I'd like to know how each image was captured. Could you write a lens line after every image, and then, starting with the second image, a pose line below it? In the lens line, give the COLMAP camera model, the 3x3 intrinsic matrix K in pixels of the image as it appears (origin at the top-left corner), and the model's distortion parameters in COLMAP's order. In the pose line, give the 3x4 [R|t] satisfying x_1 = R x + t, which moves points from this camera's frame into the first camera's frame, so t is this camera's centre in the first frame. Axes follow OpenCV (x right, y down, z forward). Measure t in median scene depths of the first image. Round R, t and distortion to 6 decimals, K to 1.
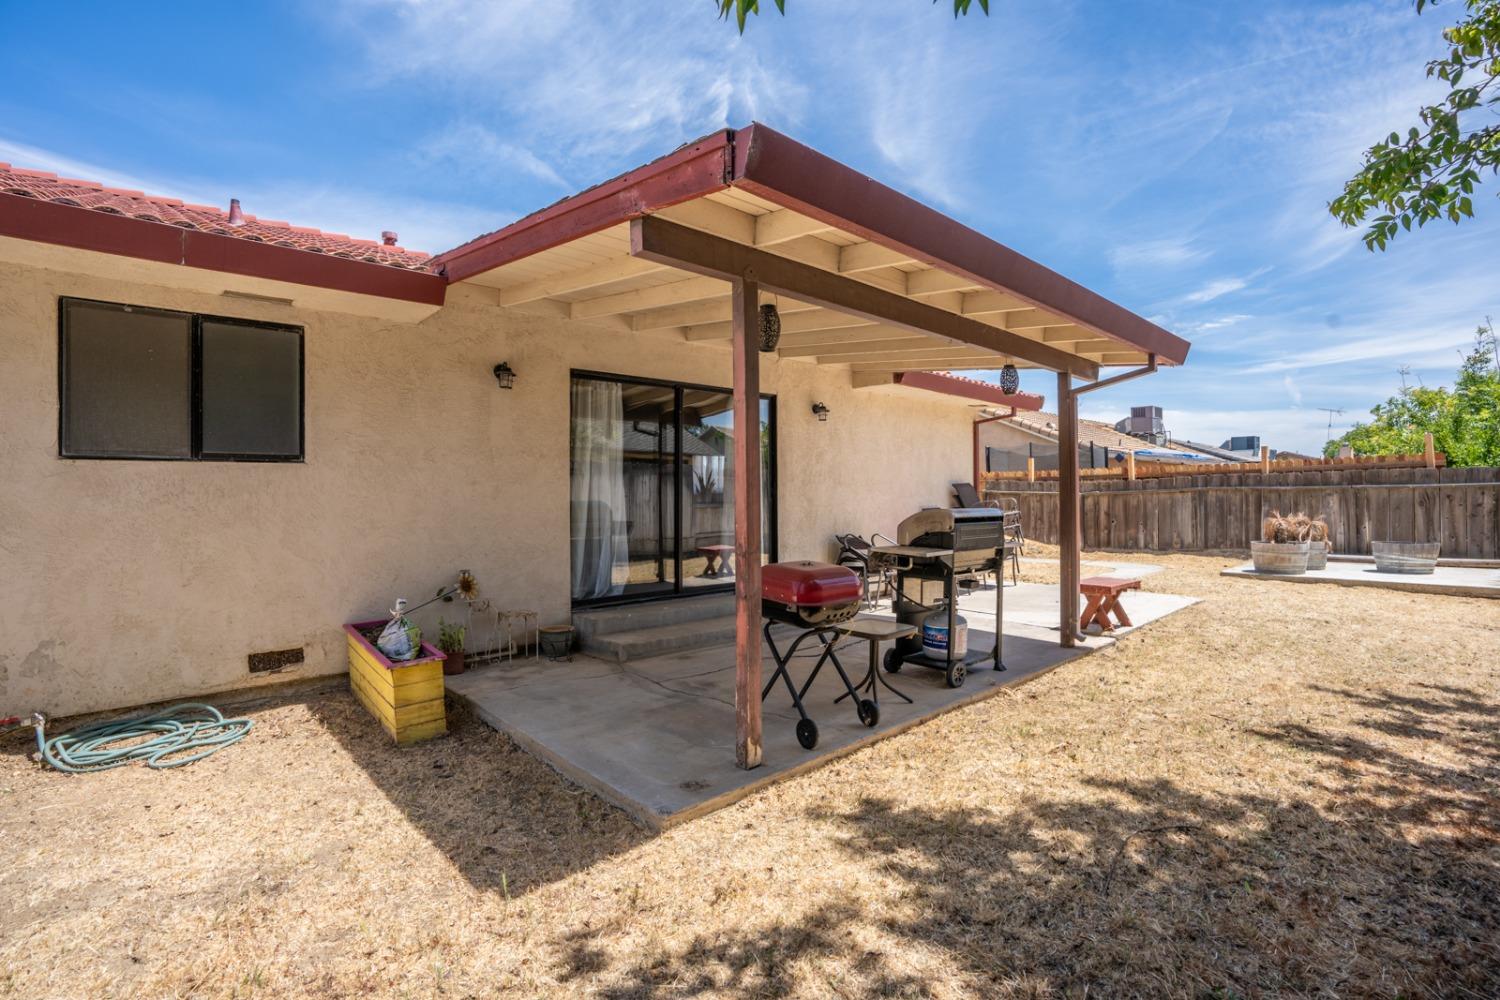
lens RADIAL K [[684.1, 0, 763.7], [0, 684.1, 495.9], [0, 0, 1]] dist [-0.075426, 0.024072]
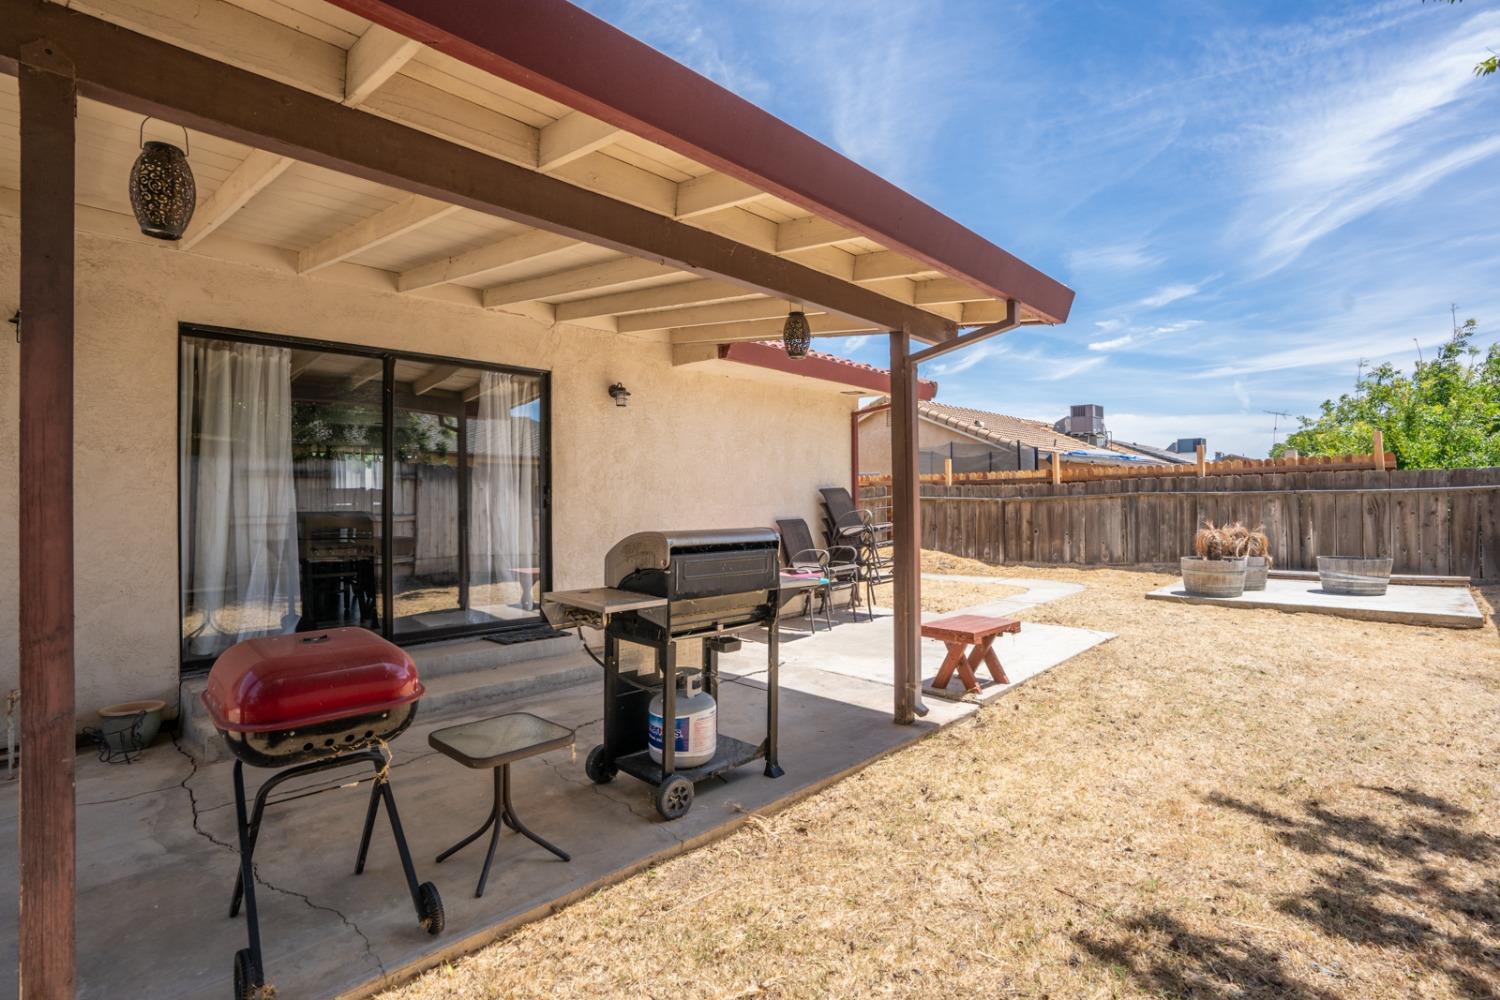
lens RADIAL K [[711.9, 0, 769.5], [0, 711.9, 495.4], [0, 0, 1]] dist [-0.077839, 0.028993]
pose [[0.996984, -0.000293, 0.077612, 0.136602], [0.000775, 0.999981, -0.006178, -0.004540], [-0.077608, 0.006219, 0.996965, 0.148046]]
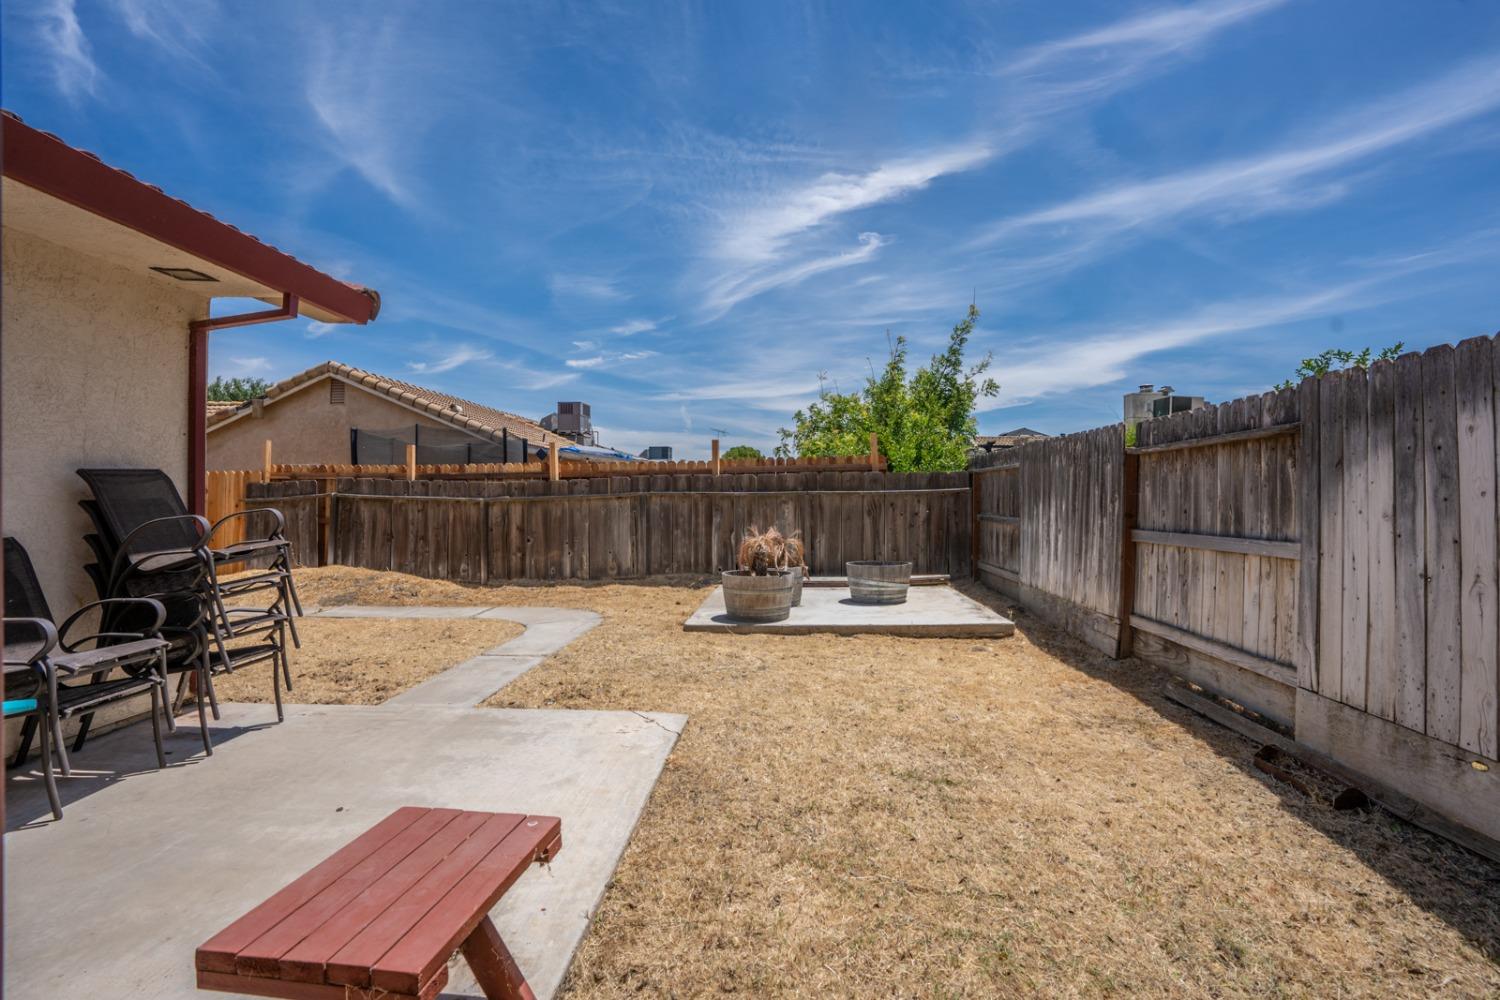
lens RADIAL K [[684.1, 0, 763.7], [0, 684.1, 495.9], [0, 0, 1]] dist [-0.075426, 0.024072]
pose [[0.702638, 0.009299, 0.711487, 0.259074], [-0.002339, 0.999939, -0.010760, -0.000662], [-0.711544, 0.005896, 0.702617, 0.451917]]
